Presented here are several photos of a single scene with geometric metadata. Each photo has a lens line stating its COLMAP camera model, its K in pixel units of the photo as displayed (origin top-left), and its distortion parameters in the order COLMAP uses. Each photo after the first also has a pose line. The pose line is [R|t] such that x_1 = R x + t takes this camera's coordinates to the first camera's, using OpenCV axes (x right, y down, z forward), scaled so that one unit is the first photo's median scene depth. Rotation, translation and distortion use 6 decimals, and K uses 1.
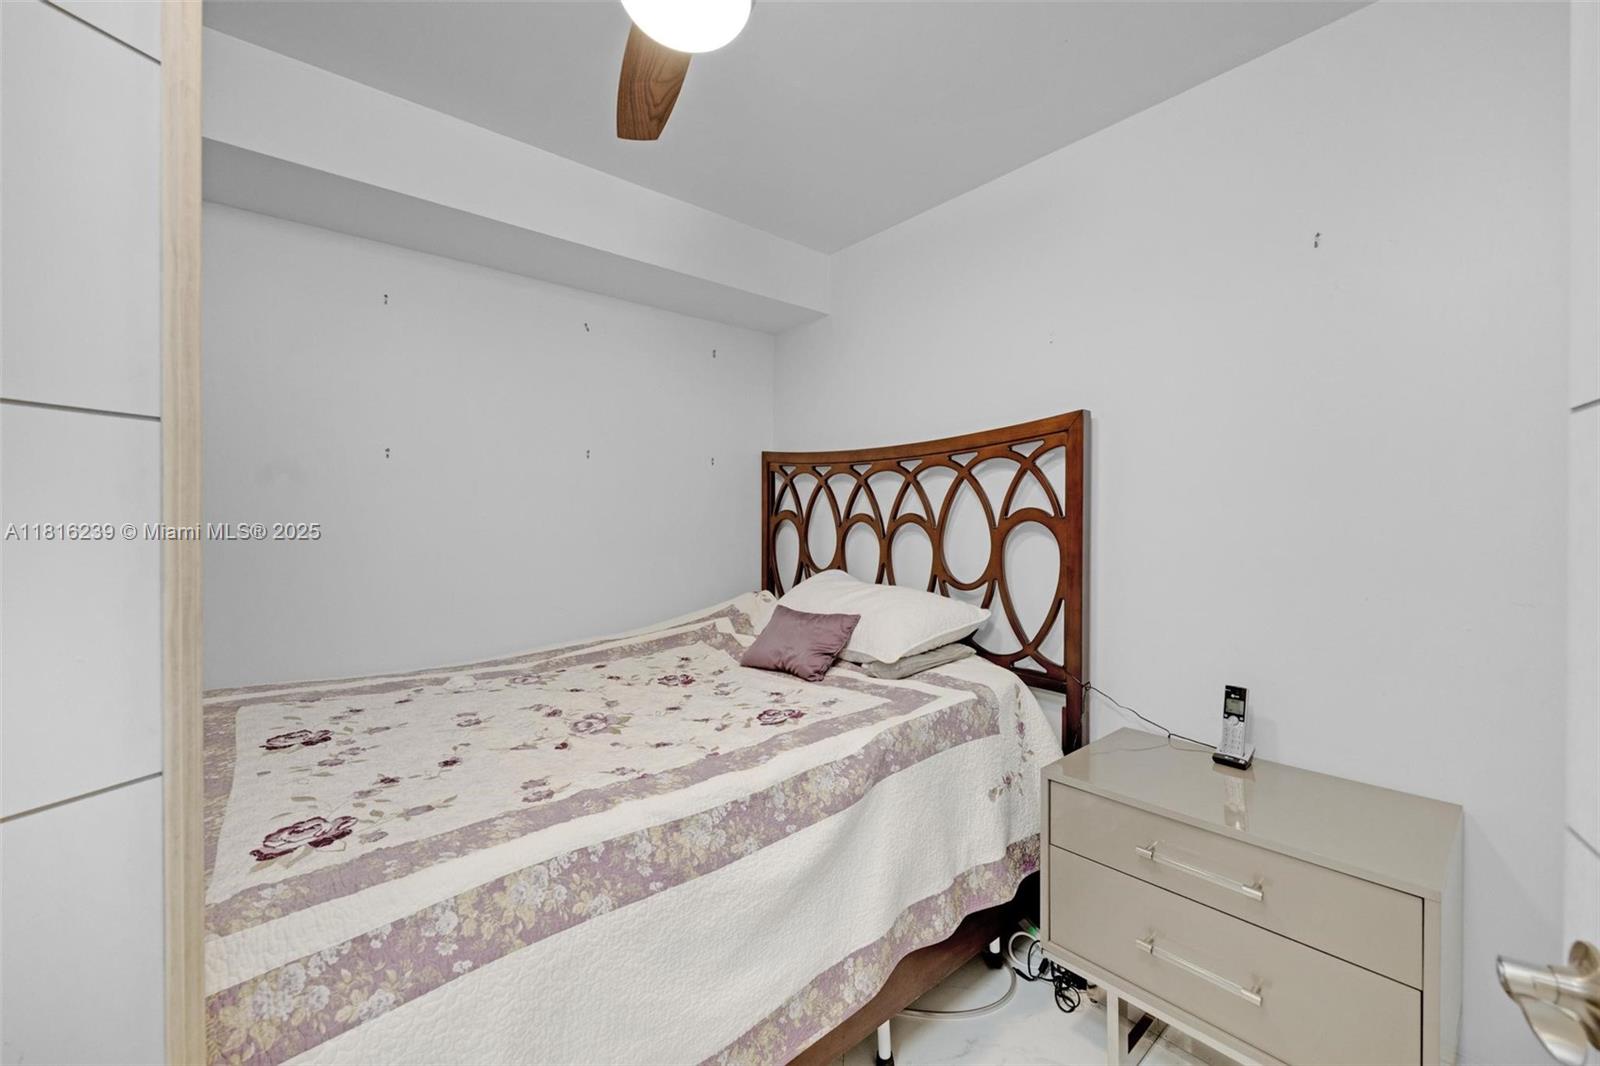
lens RADIAL K [[654.1, 0, 834.1], [0, 654.1, 526.6], [0, 0, 1]] dist [0.002114, 0.000367]
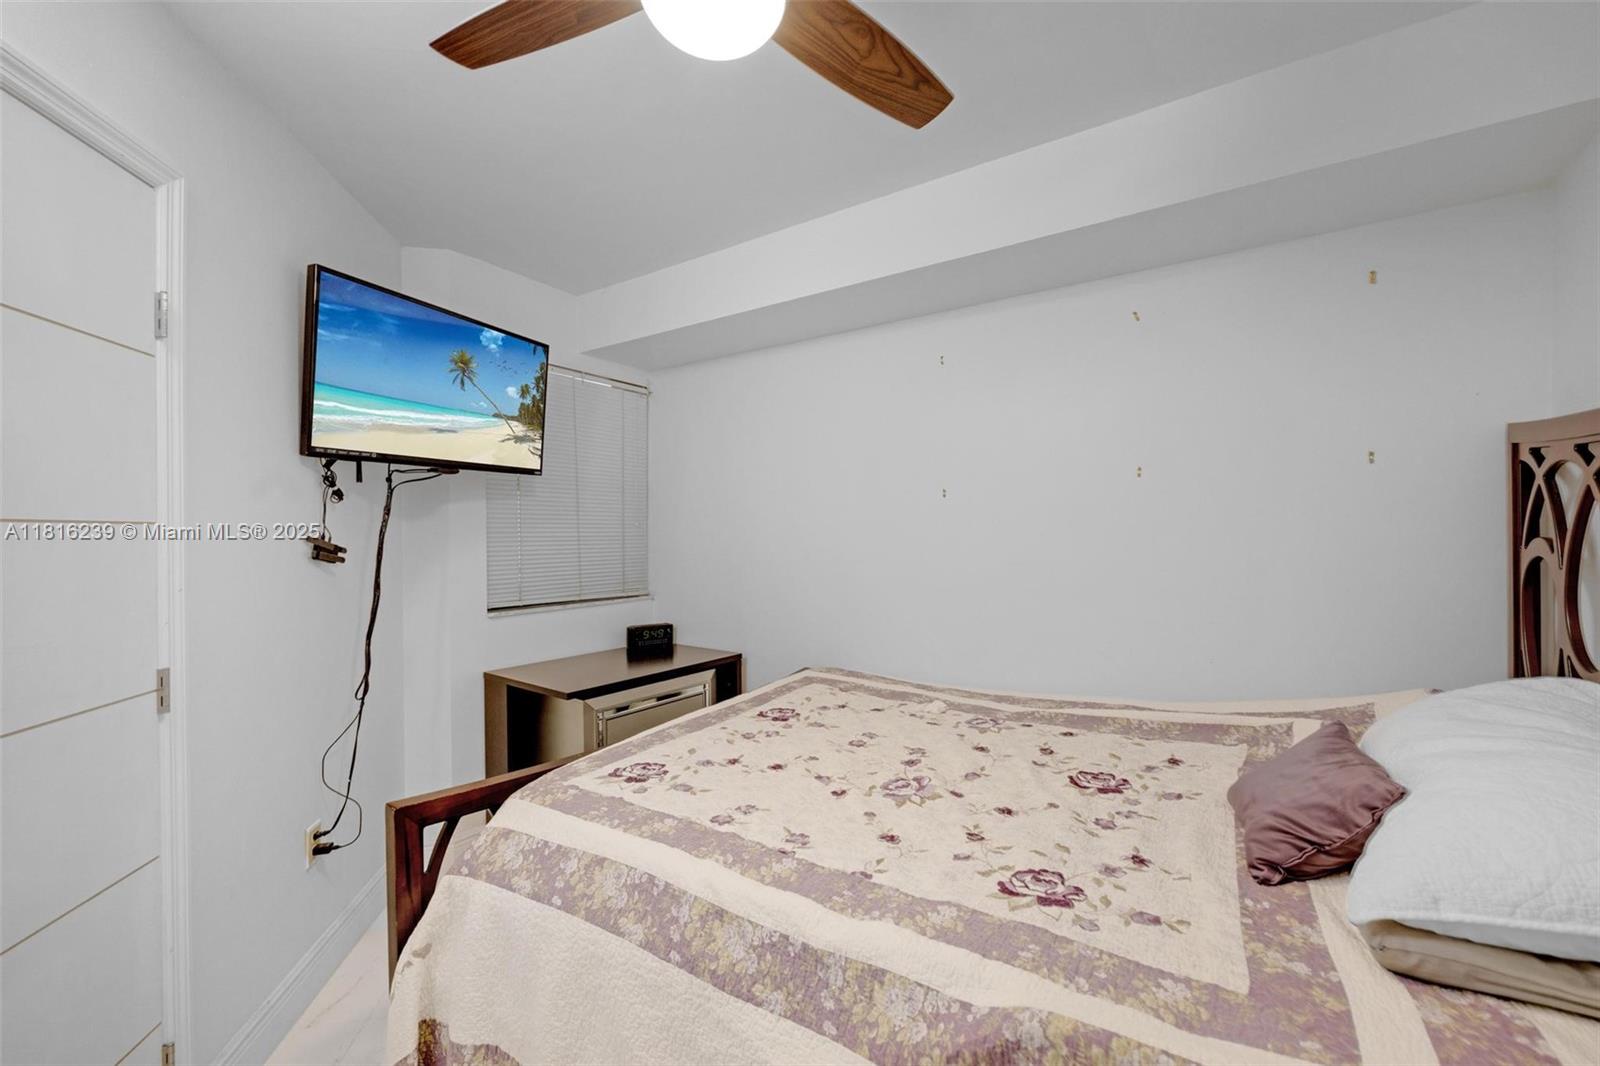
lens RADIAL K [[646.7, 0, 810.9], [0, 646.7, 534.7], [0, 0, 1]] dist [-0.001079, 0.000094]
pose [[0.246539, -0.001248, -0.969132, 0.503371], [-0.001656, 0.999997, -0.001709, -0.051756], [0.969131, 0.002026, 0.246536, 0.687114]]
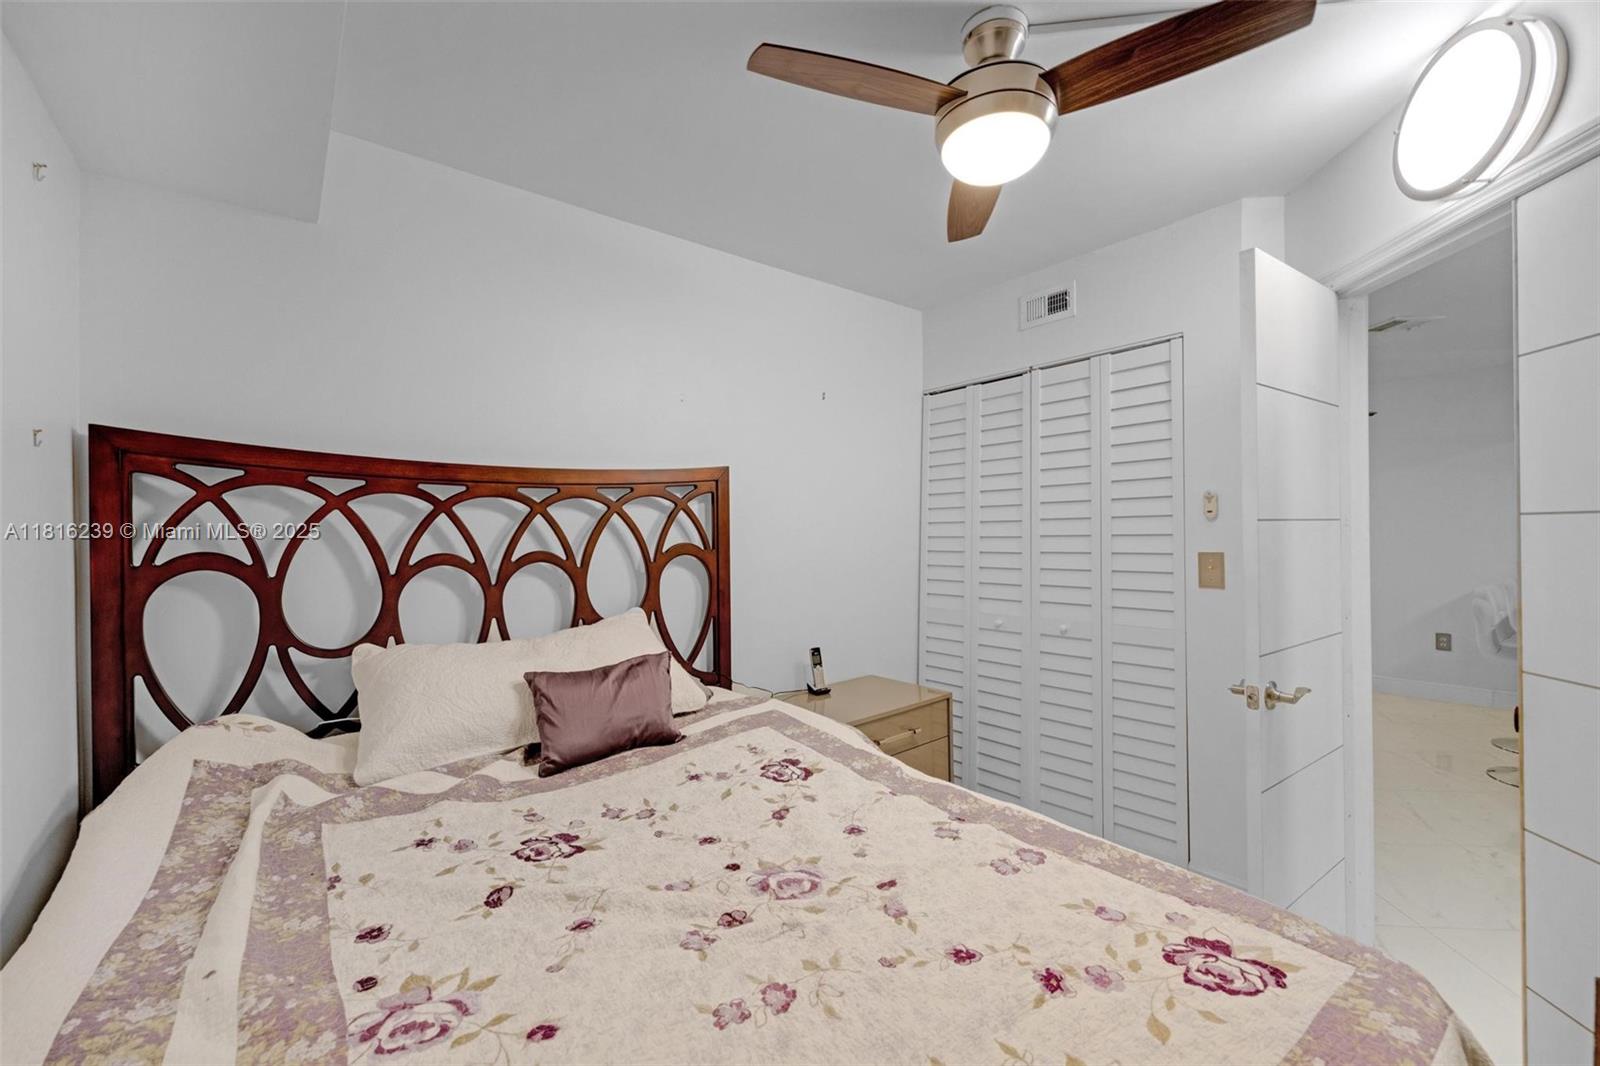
lens RADIAL K [[653.2, 0, 812.7], [0, 653.2, 534.3], [0, 0, 1]] dist [-0.001738, -0.000031]
pose [[0.031247, -0.008504, 0.999476, -1.111447], [0.024505, 0.999670, 0.007739, -0.063472], [-0.999211, 0.024250, 0.031445, 1.001488]]
